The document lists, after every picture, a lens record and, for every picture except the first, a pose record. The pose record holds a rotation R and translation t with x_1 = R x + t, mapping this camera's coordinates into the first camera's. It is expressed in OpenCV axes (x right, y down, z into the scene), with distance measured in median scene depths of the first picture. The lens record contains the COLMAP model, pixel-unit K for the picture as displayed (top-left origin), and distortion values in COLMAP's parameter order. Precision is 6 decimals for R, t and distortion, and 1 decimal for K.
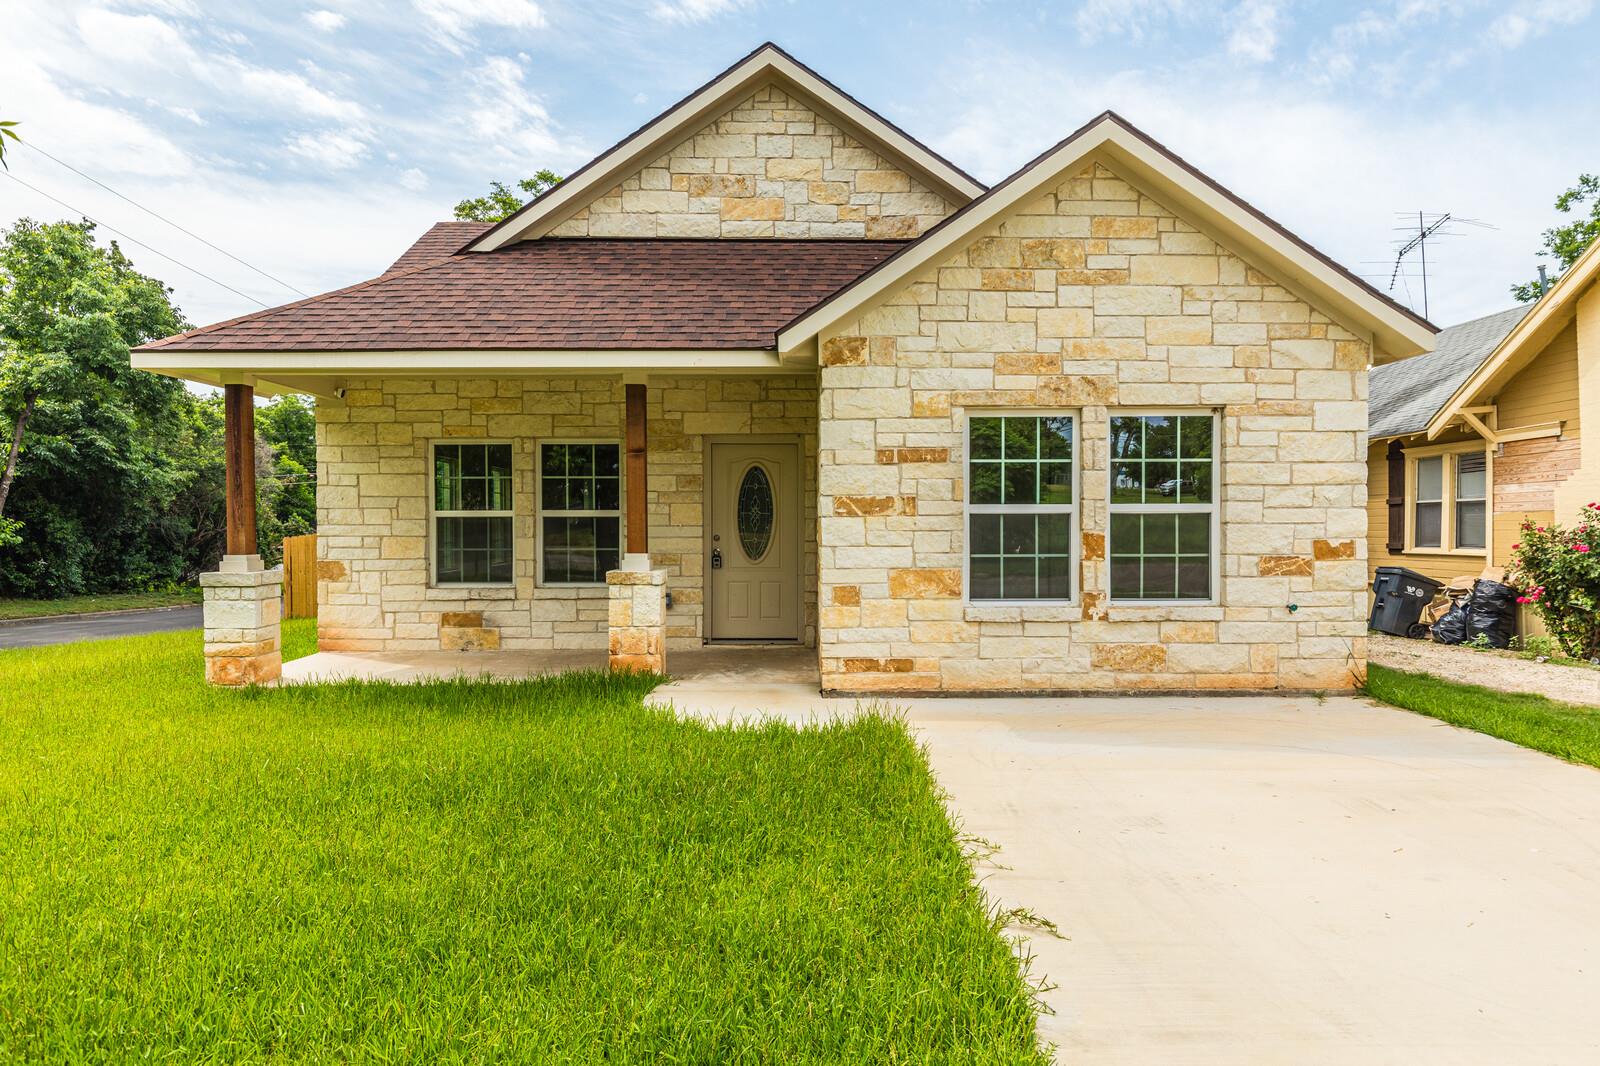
lens RADIAL K [[991.9, 0, 790.9], [0, 991.9, 528.6], [0, 0, 1]] dist [0.018075, -0.007732]
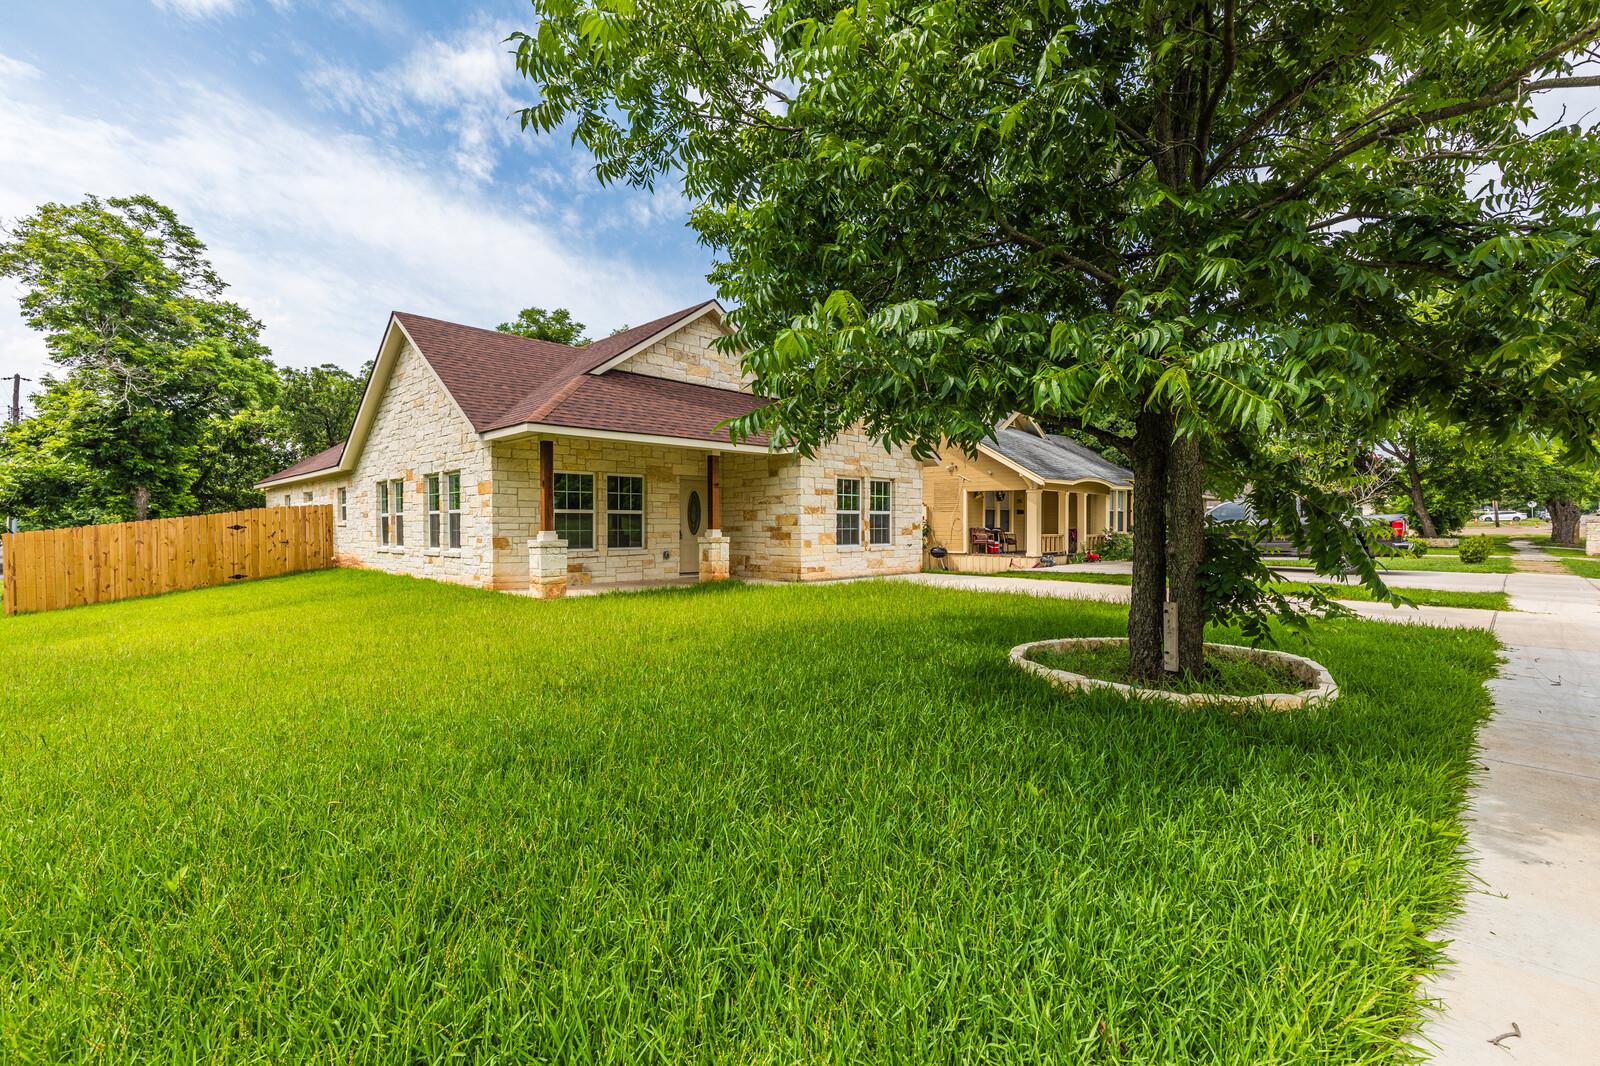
lens RADIAL K [[716.1, 0, 810.4], [0, 716.1, 533.6], [0, 0, 1]] dist [0.002494, -0.000481]
pose [[0.688420, -0.008307, 0.725265, -1.201979], [0.005429, 0.999965, 0.006300, 0.025146], [-0.725292, -0.000399, 0.688441, -0.288623]]
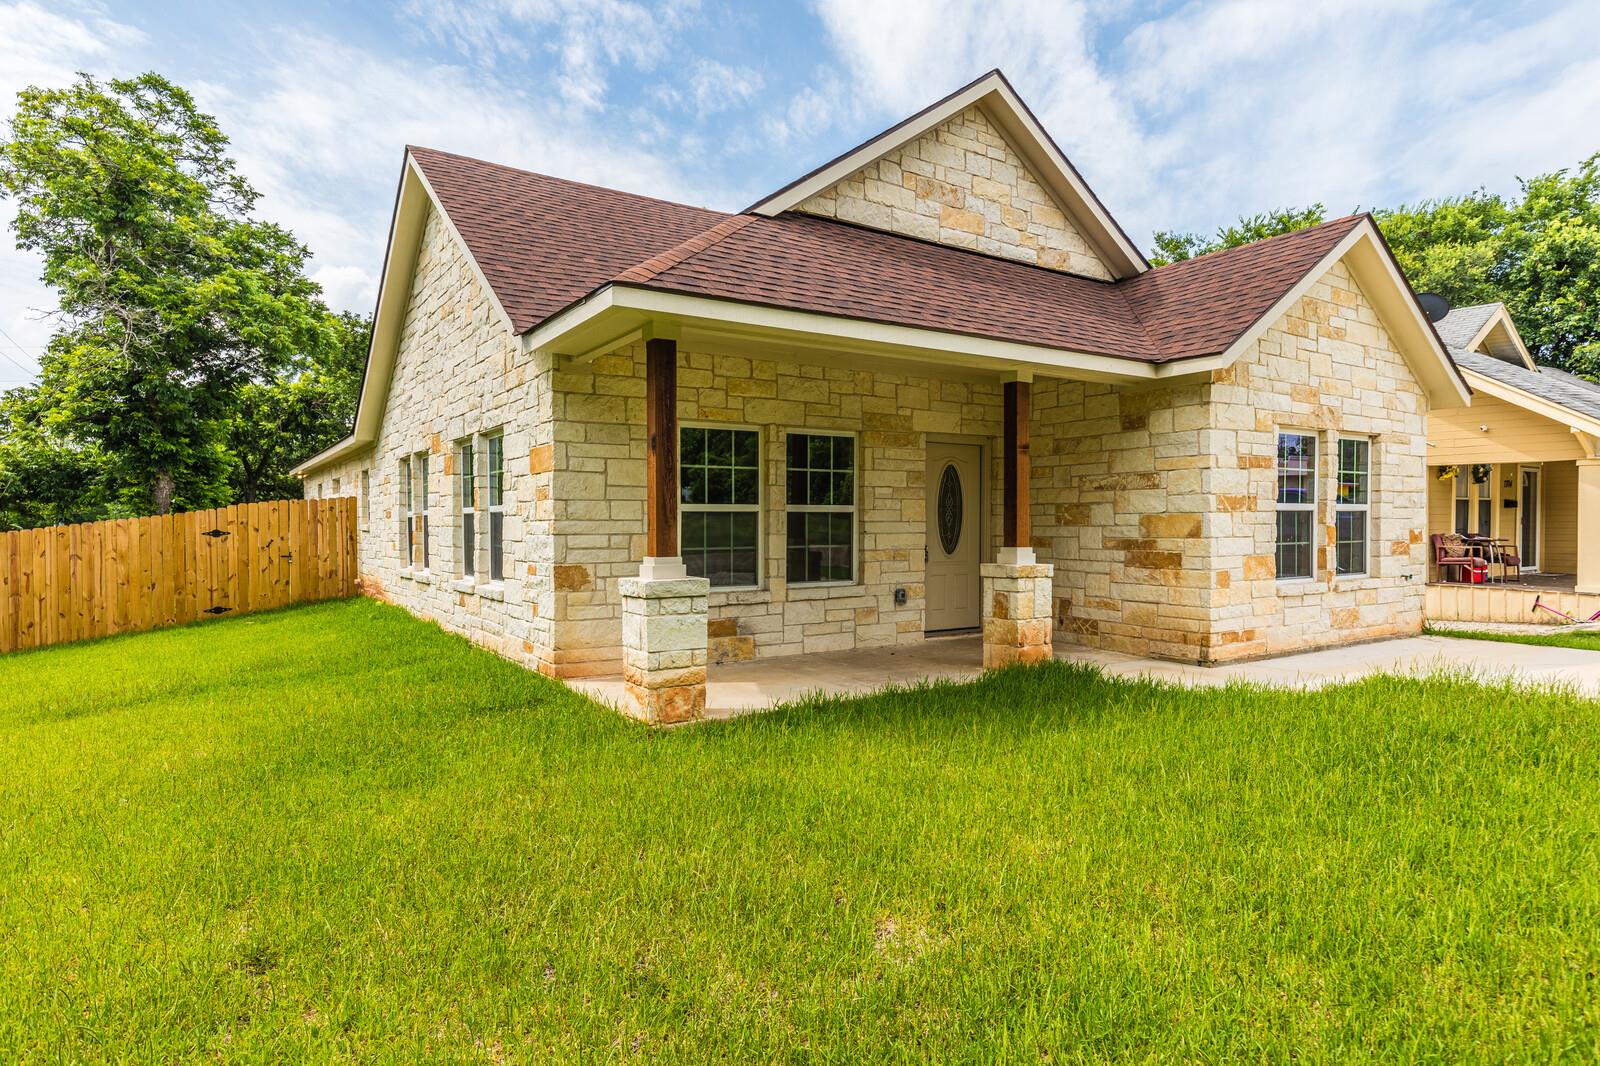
lens RADIAL K [[919.2, 0, 807.4], [0, 919.2, 533.9], [0, 0, 1]] dist [0.003706, -0.000653]
pose [[0.827789, -0.007782, 0.560986, -0.872946], [0.004252, 0.999962, 0.007598, 0.002870], [-0.561024, -0.003904, 0.827791, 0.342560]]
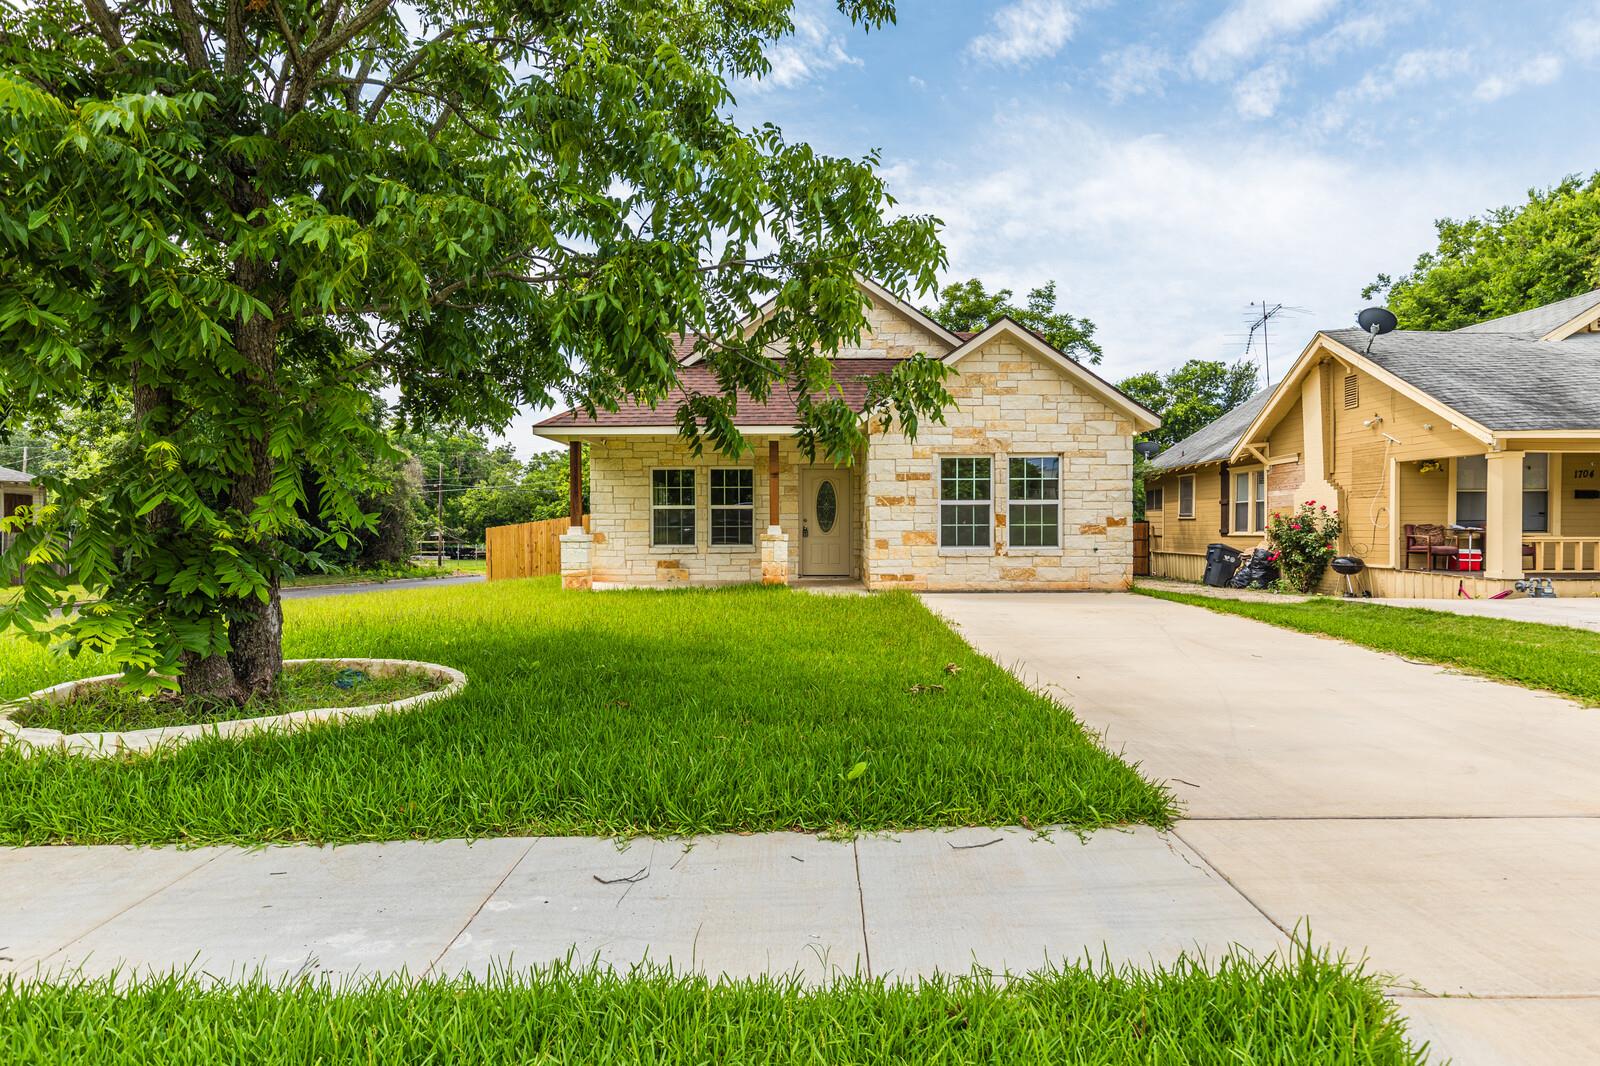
lens RADIAL K [[838.3, 0, 805.7], [0, 838.3, 528.3], [0, 0, 1]] dist [0.019136, 0.000380]
pose [[0.999992, -0.001035, 0.003926, -0.099200], [0.001043, 0.999998, -0.001935, 0.033971], [-0.003924, 0.001939, 0.999990, -0.681705]]
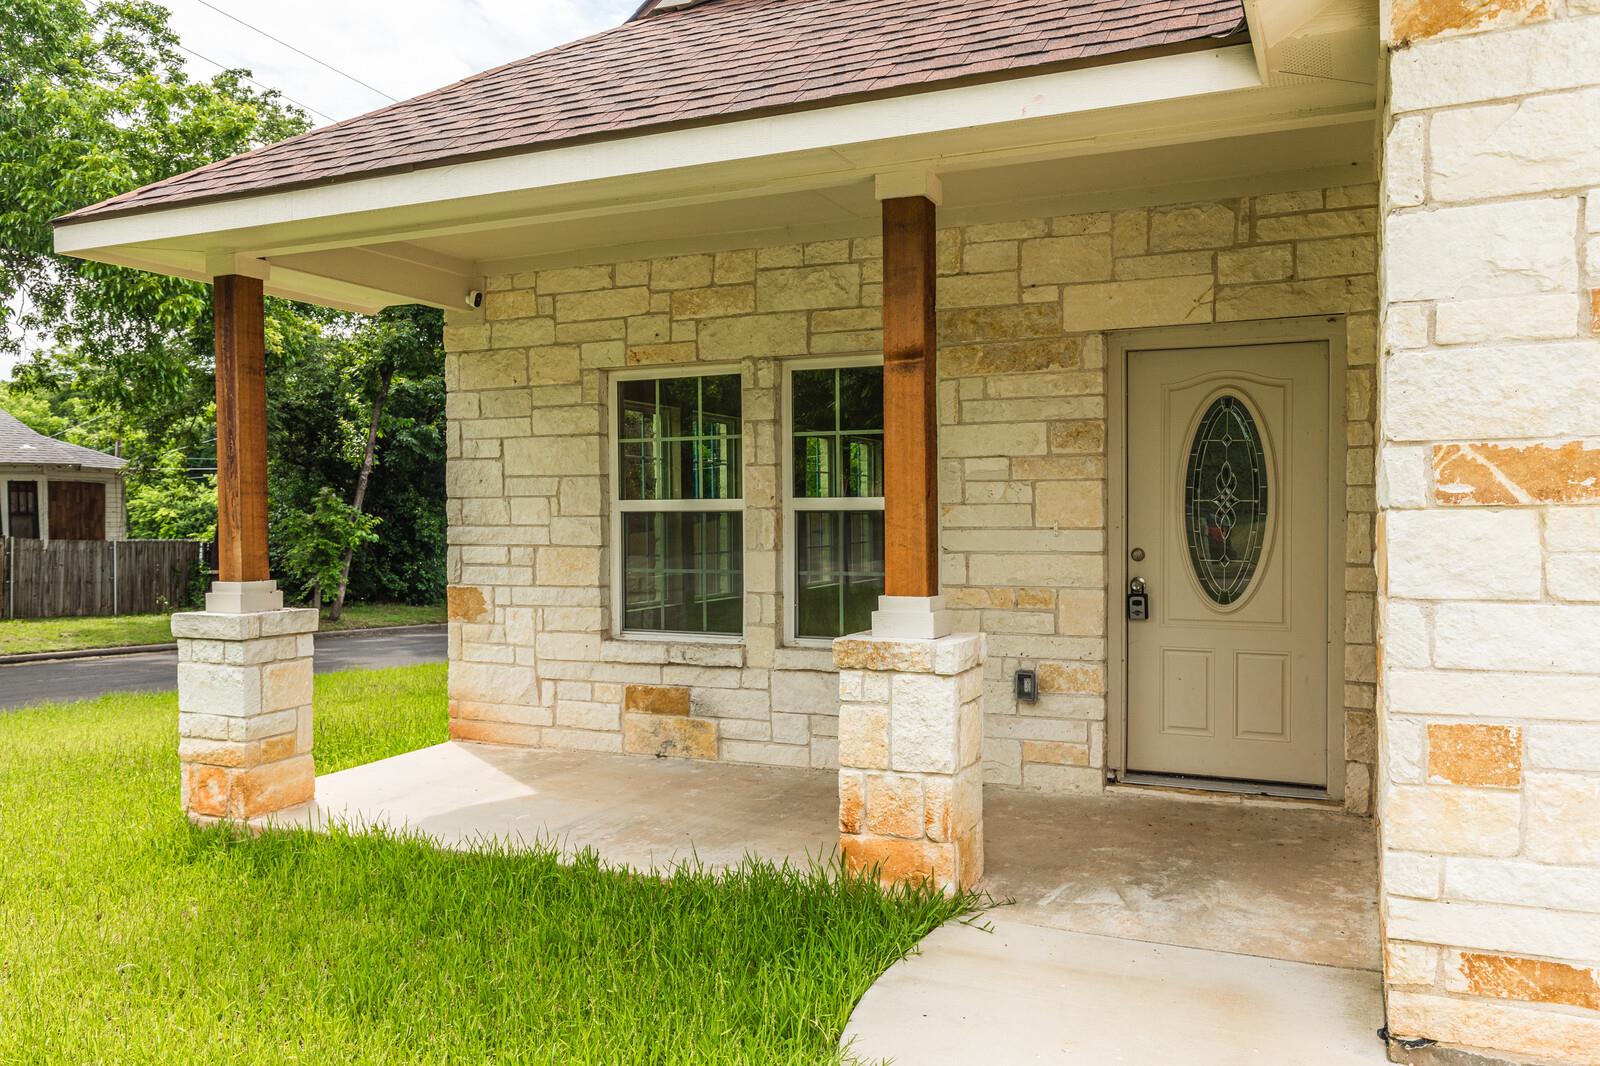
lens RADIAL K [[1228.6, 0, 806.8], [0, 1228.6, 530.6], [0, 0, 1]] dist [0.012505, -0.014356]
pose [[0.916391, 0.002235, -0.400279, 0.016452], [0.000668, 0.999974, 0.007114, -0.006981], [0.400284, -0.006786, 0.916366, 0.503675]]
